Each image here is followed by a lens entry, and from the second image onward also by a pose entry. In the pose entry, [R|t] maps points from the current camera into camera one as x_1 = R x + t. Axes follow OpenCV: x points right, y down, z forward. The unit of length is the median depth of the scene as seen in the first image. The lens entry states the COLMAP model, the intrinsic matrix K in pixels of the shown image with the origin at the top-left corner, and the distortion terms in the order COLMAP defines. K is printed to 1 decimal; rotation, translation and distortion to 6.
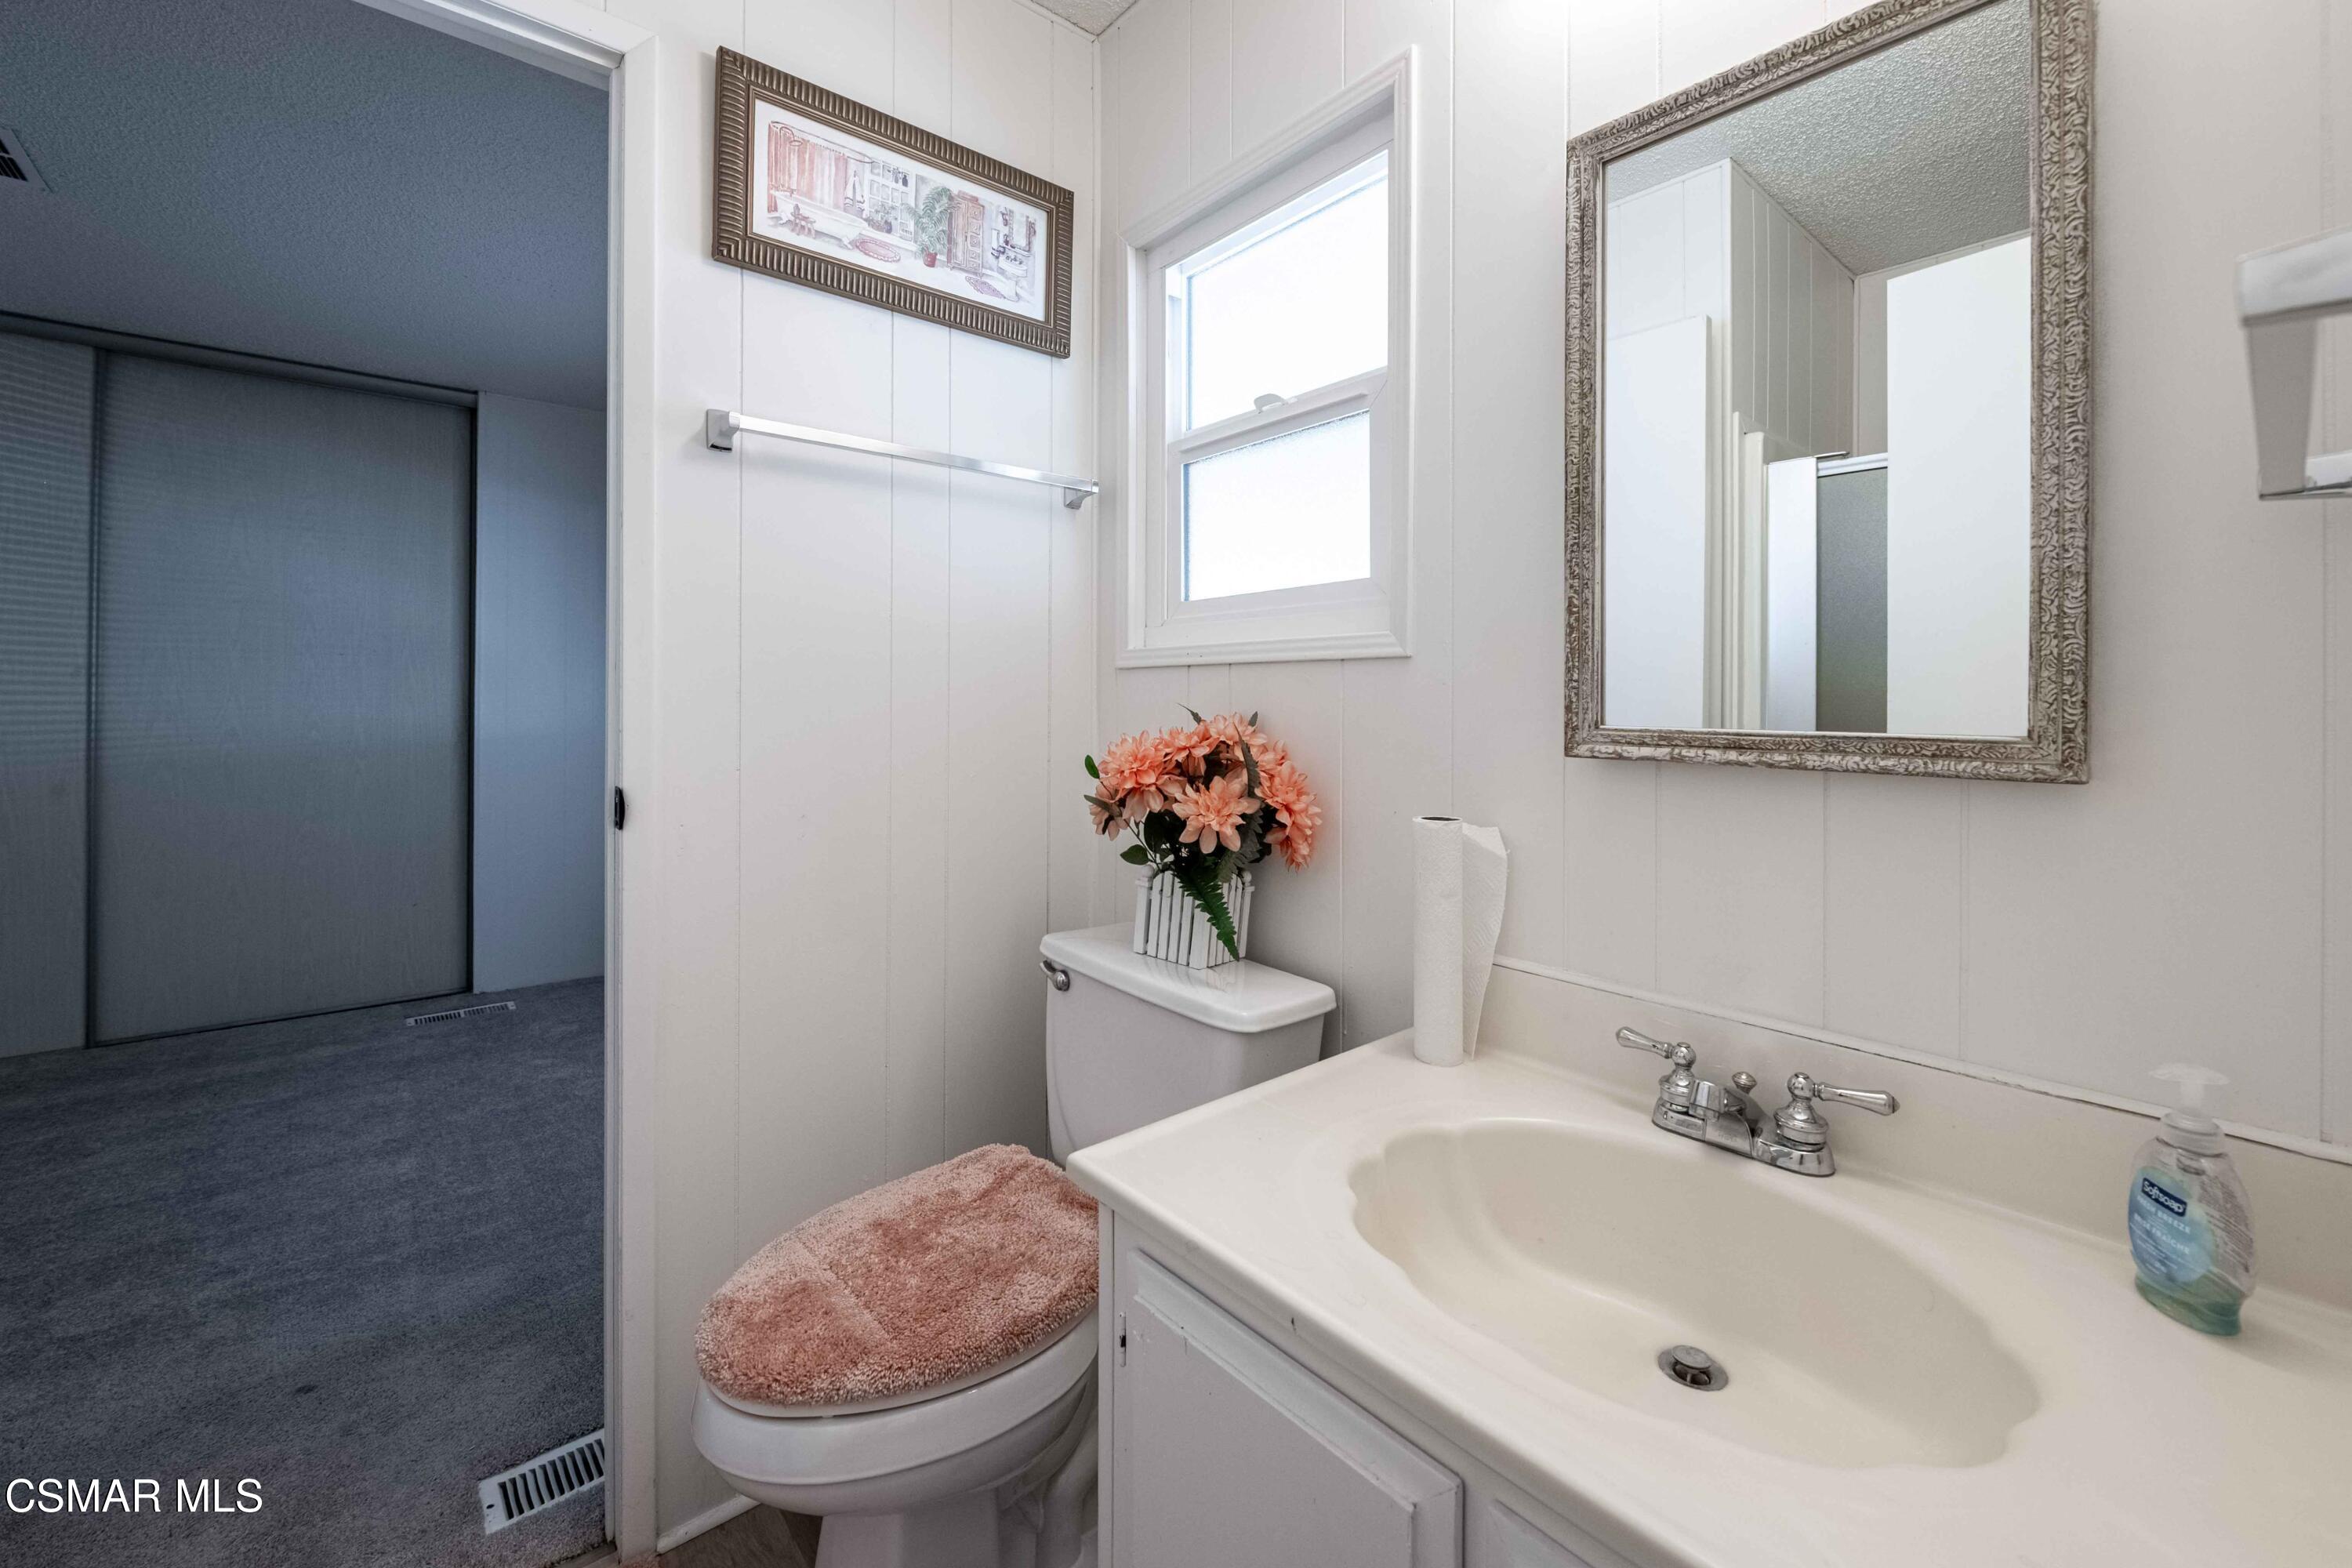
lens RADIAL K [[938.6, 0, 1176.2], [0, 938.6, 735.3], [0, 0, 1]] dist [0.001297, -0.000091]
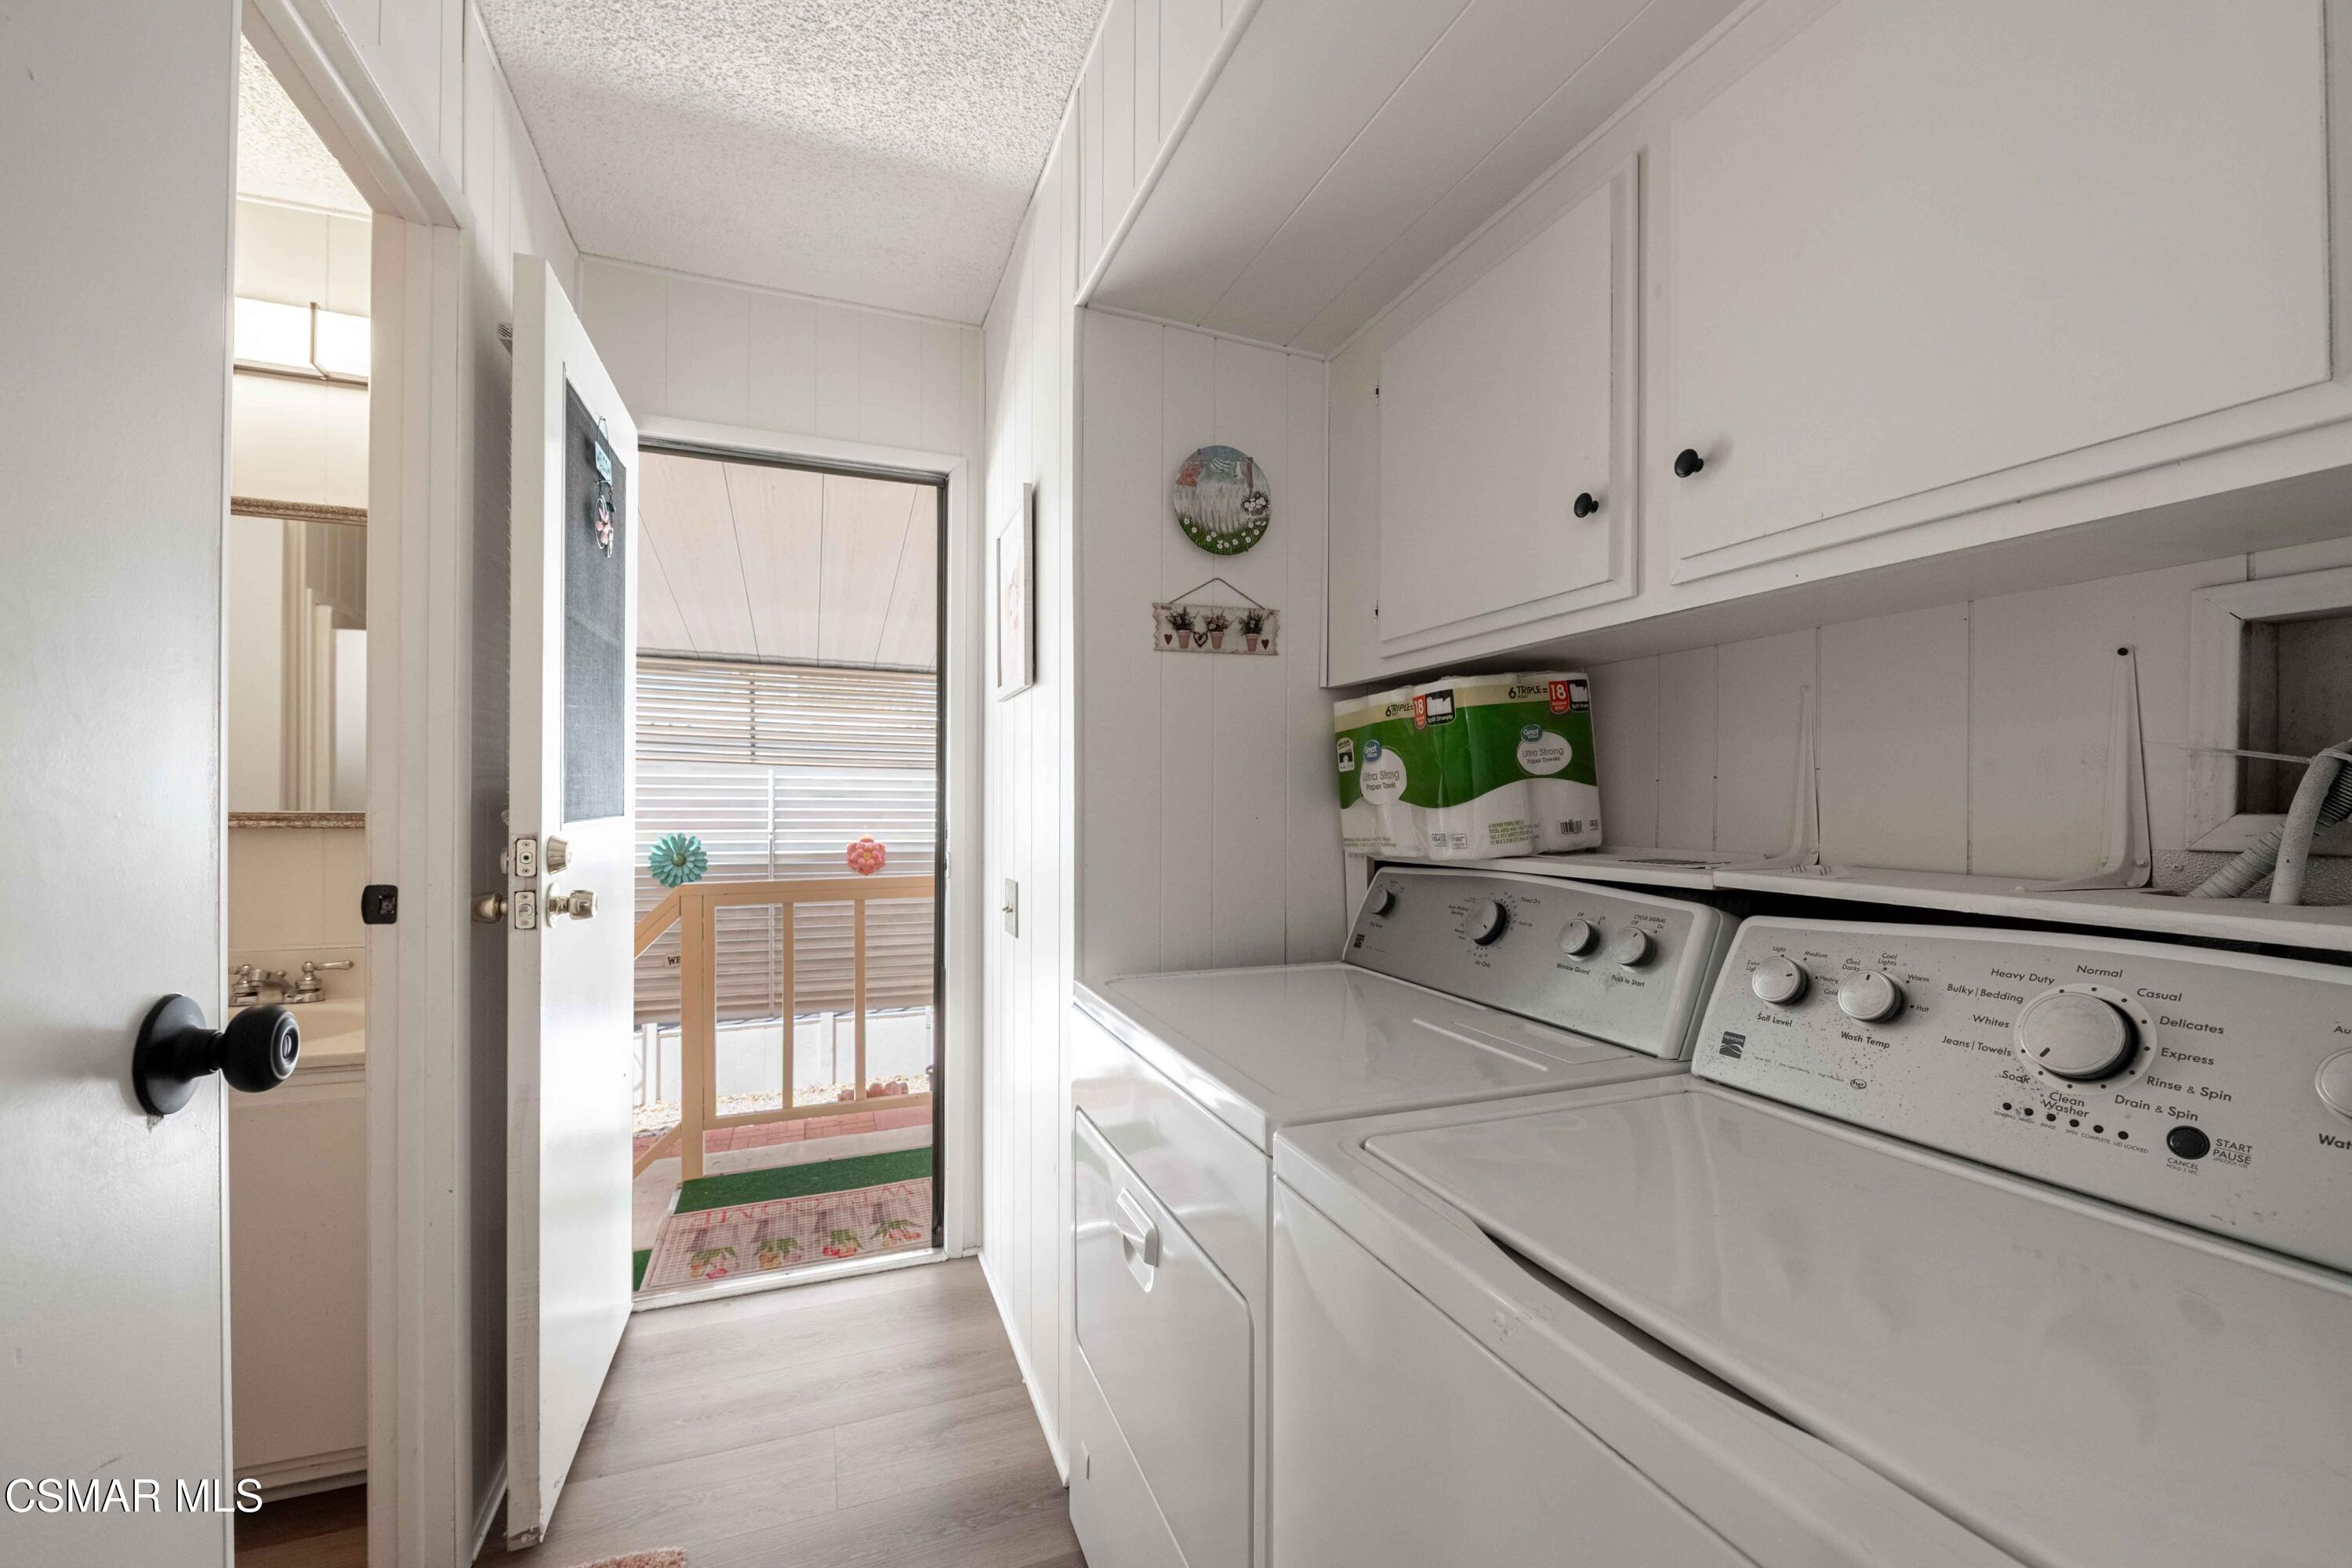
lens RADIAL K [[942.4, 0, 1174.5], [0, 942.4, 806.6], [0, 0, 1]] dist [0.000255, -0.003170]
pose [[0.332925, -0.011674, 0.942881, -0.384444], [0.016894, 0.999837, 0.006414, 0.002808], [-0.942802, 0.013794, 0.333068, -0.859549]]
